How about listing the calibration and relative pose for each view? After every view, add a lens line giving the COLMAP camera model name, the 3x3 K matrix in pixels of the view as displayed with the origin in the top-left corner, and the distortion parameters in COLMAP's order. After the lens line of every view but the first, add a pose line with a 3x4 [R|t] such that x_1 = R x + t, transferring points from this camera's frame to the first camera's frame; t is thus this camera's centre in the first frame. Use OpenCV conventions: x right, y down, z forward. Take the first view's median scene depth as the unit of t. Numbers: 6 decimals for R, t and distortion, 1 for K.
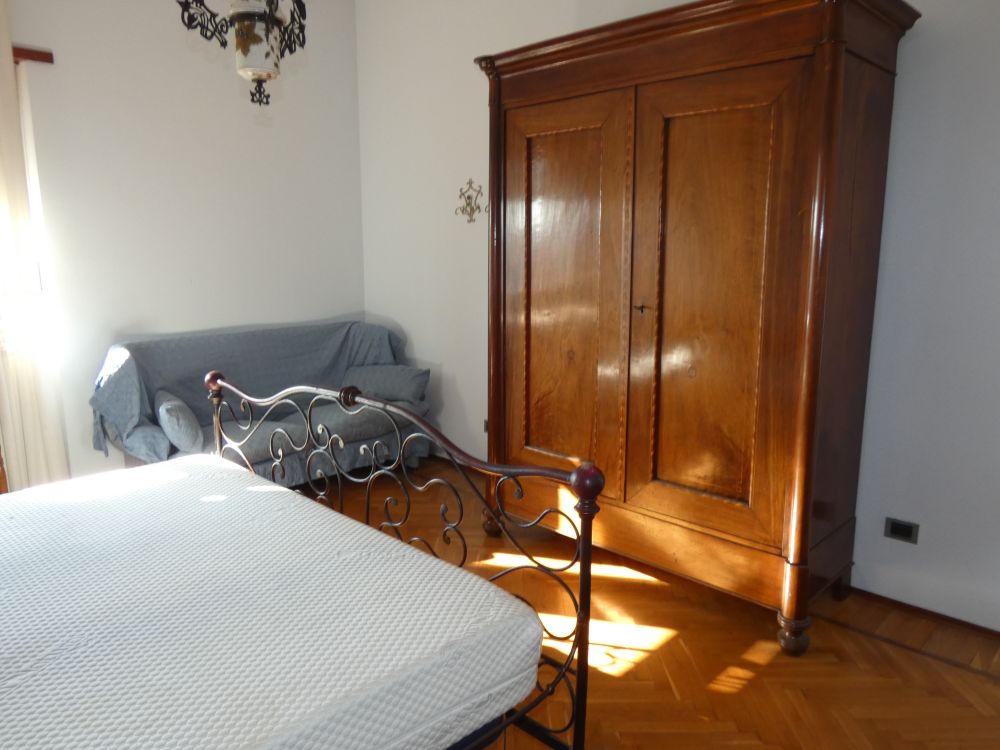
lens RADIAL K [[715.5, 0, 495.5], [0, 715.5, 373.8], [0, 0, 1]] dist [-0.020739, 0.017610]
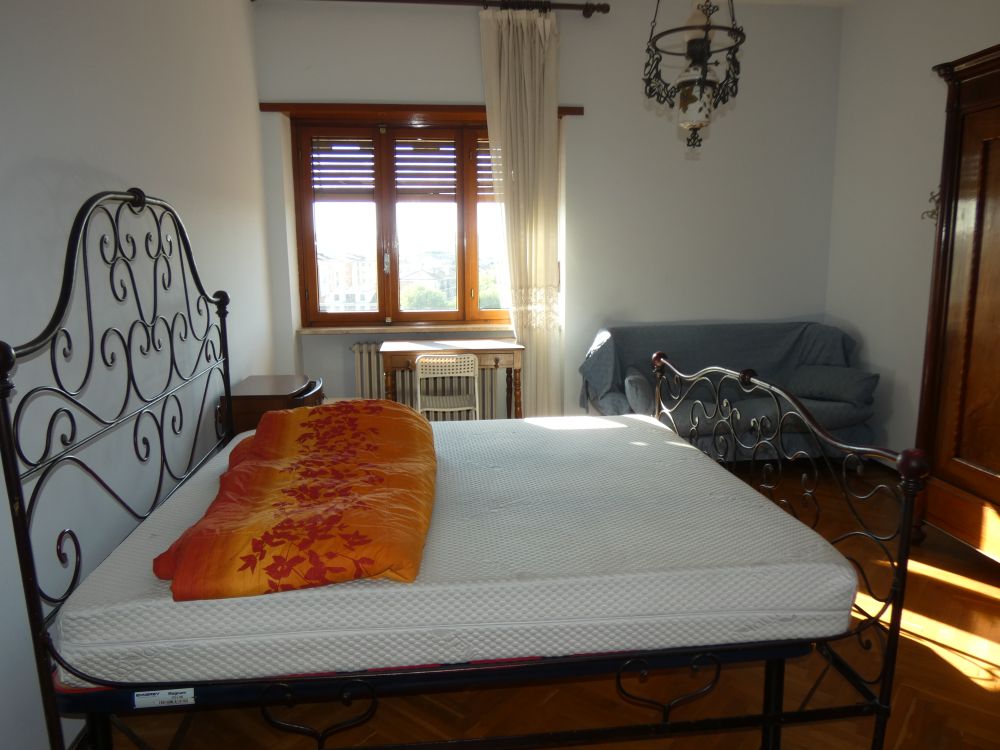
lens RADIAL K [[715.5, 0, 503.2], [0, 715.5, 371.2], [0, 0, 1]] dist [-0.020739, 0.017610]
pose [[0.782503, 0.100669, -0.614455, 0.154650], [-0.103938, 0.994116, 0.030506, 0.019937], [0.613910, 0.039995, 0.788362, -0.151797]]
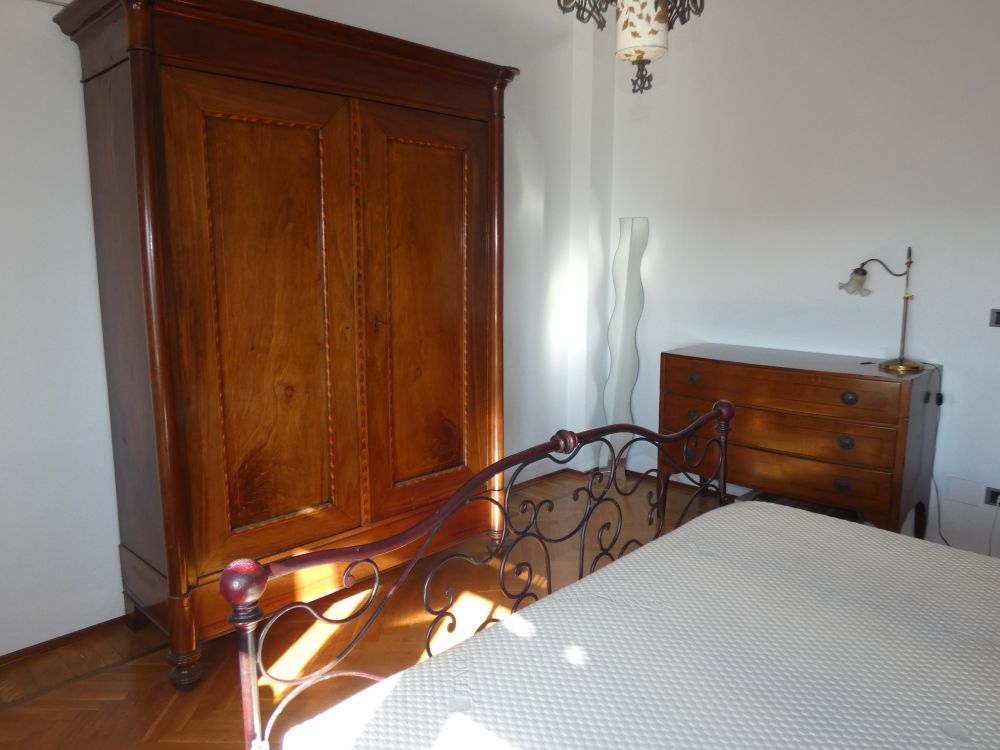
lens RADIAL K [[715.5, 0, 497.7], [0, 715.5, 372.9], [0, 0, 1]] dist [-0.020739, 0.017610]
pose [[-0.010661, -0.164909, 0.986251, -0.713605], [0.177485, 0.970334, 0.164166, -0.141674], [-0.984066, 0.176795, 0.018924, 0.733815]]
